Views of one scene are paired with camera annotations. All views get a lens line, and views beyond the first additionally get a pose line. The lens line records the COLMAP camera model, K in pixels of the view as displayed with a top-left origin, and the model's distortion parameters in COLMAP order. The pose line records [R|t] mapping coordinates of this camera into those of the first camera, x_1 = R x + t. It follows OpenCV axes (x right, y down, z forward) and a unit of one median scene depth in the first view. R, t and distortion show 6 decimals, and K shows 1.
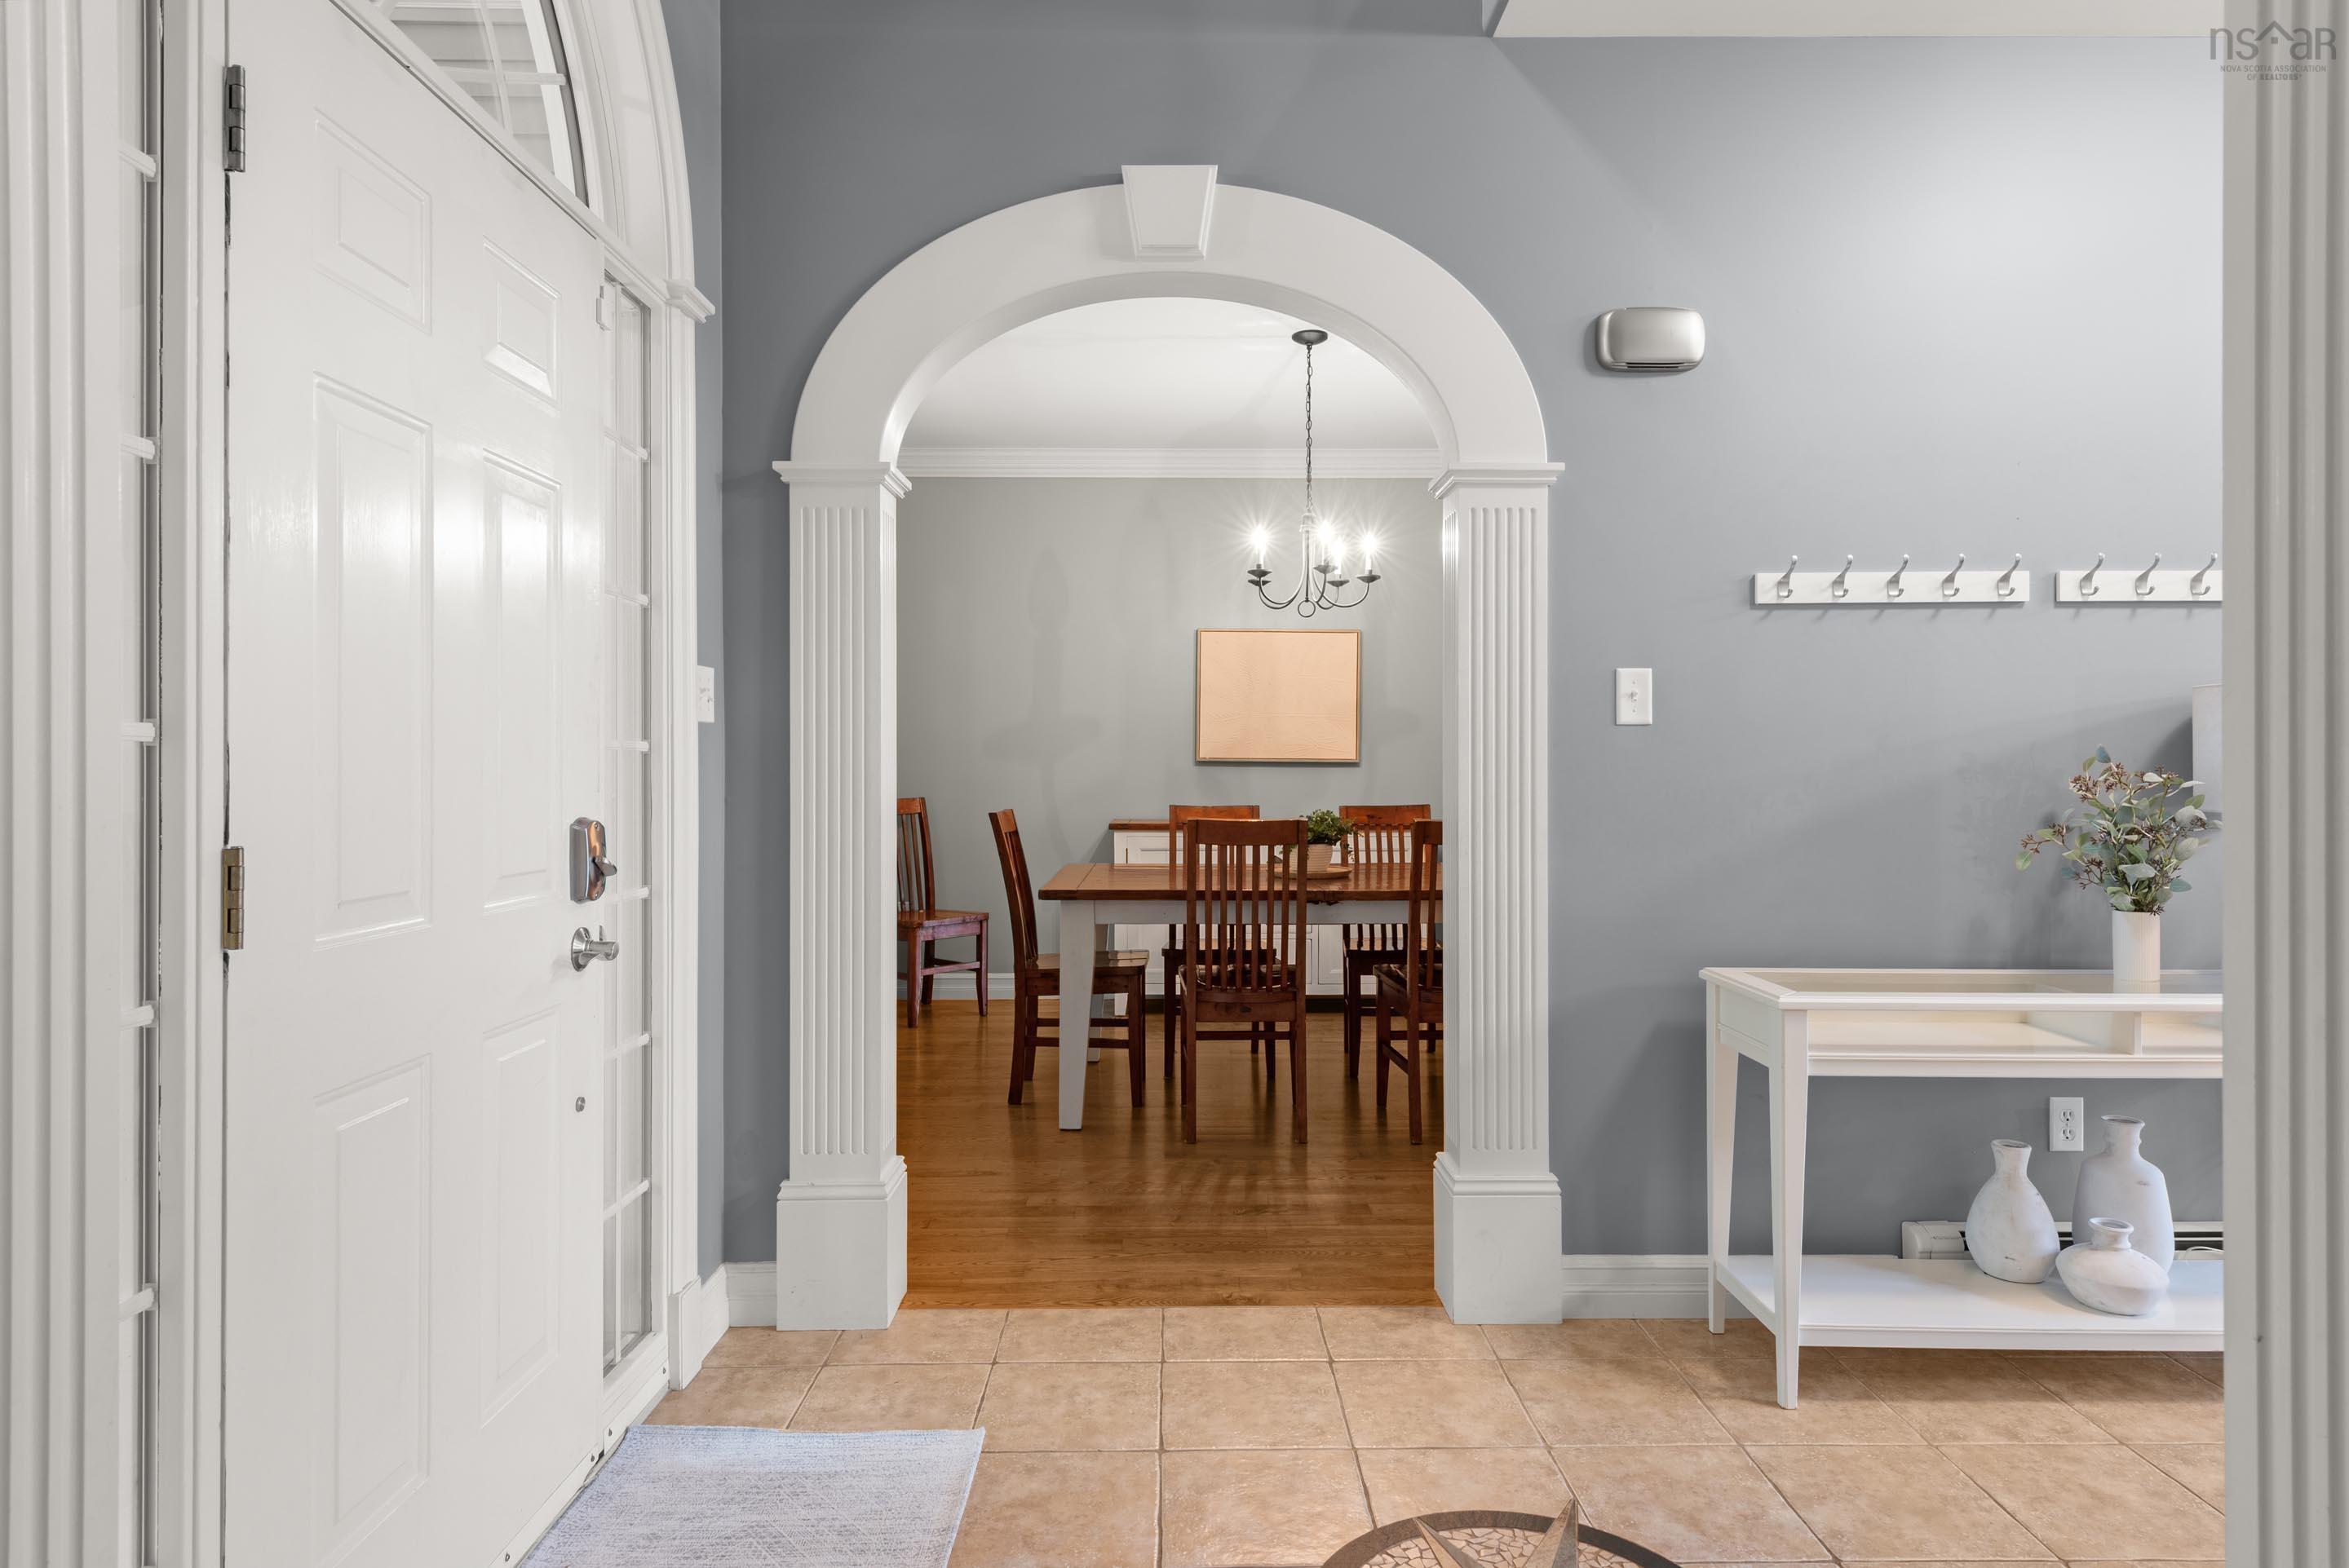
lens RADIAL K [[1356.1, 0, 1182.9], [0, 1356.1, 770.7], [0, 0, 1]] dist [0.024915, -0.000033]
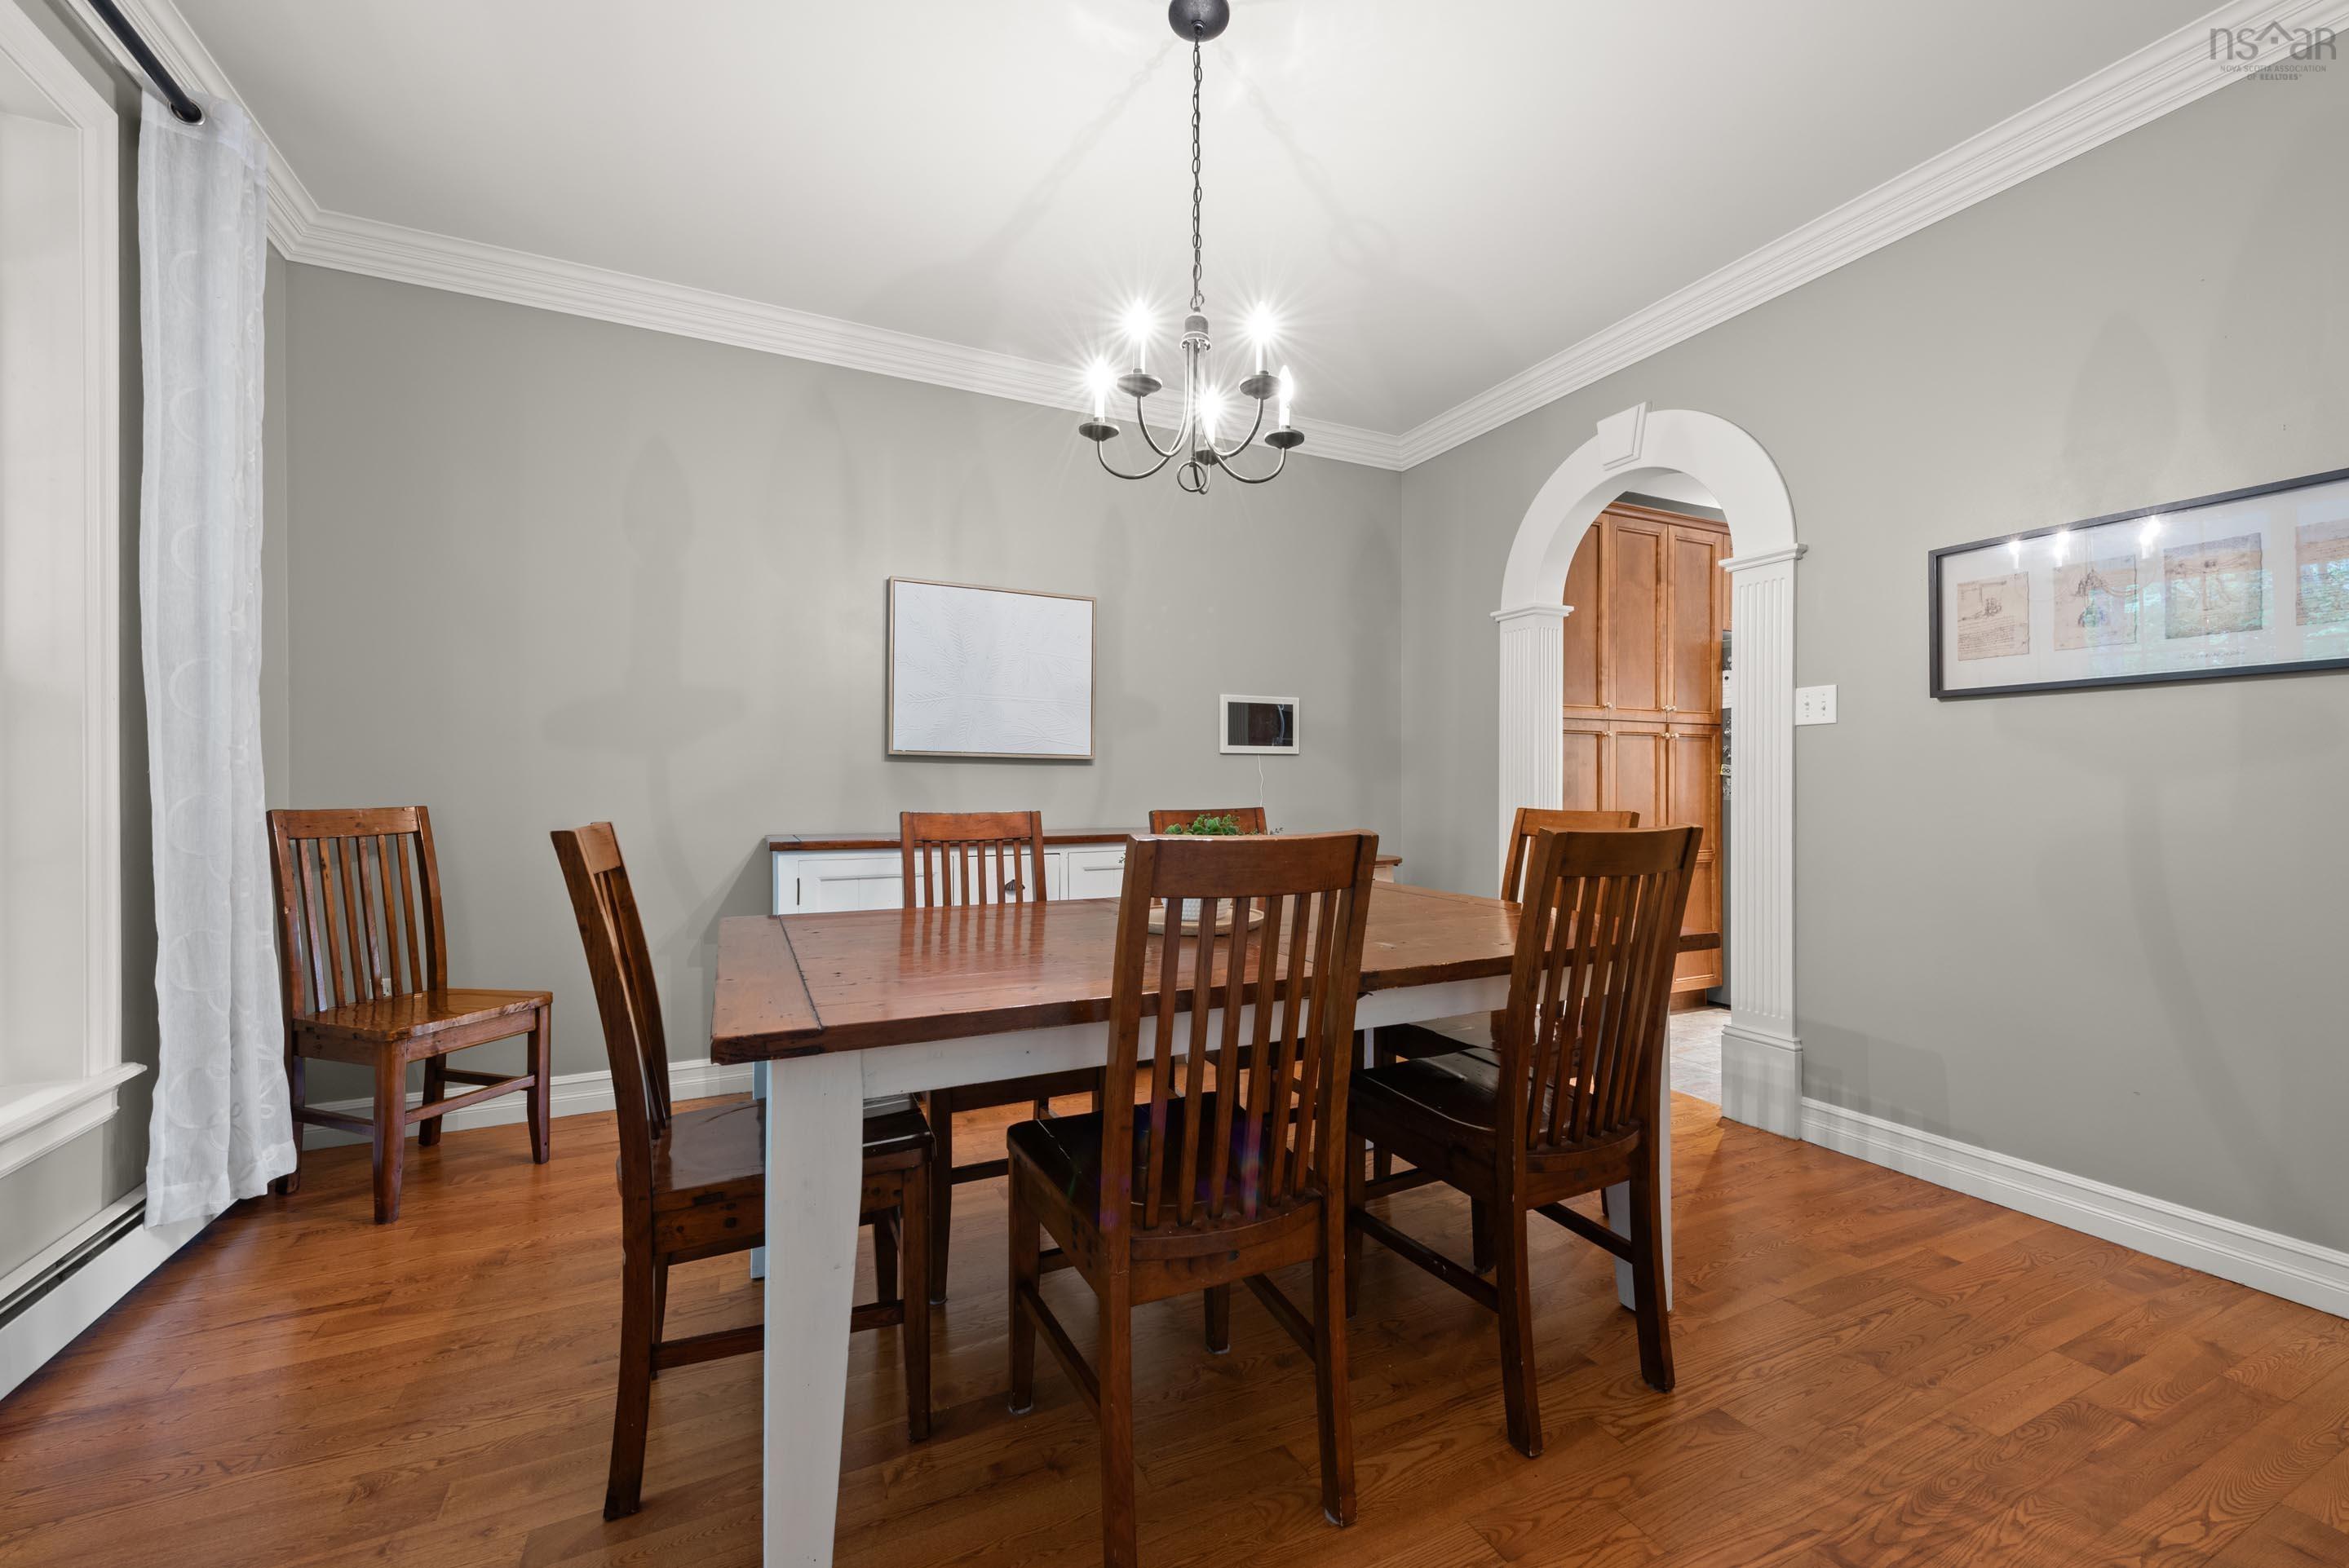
lens RADIAL K [[938.7, 0, 1182.3], [0, 938.7, 781.4], [0, 0, 1]] dist [0.006196, -0.000168]
pose [[0.902981, 0.002191, 0.429675, -0.069568], [0.003117, 0.999927, -0.011649, 0.015046], [-0.429669, 0.011858, 0.902909, 0.494139]]
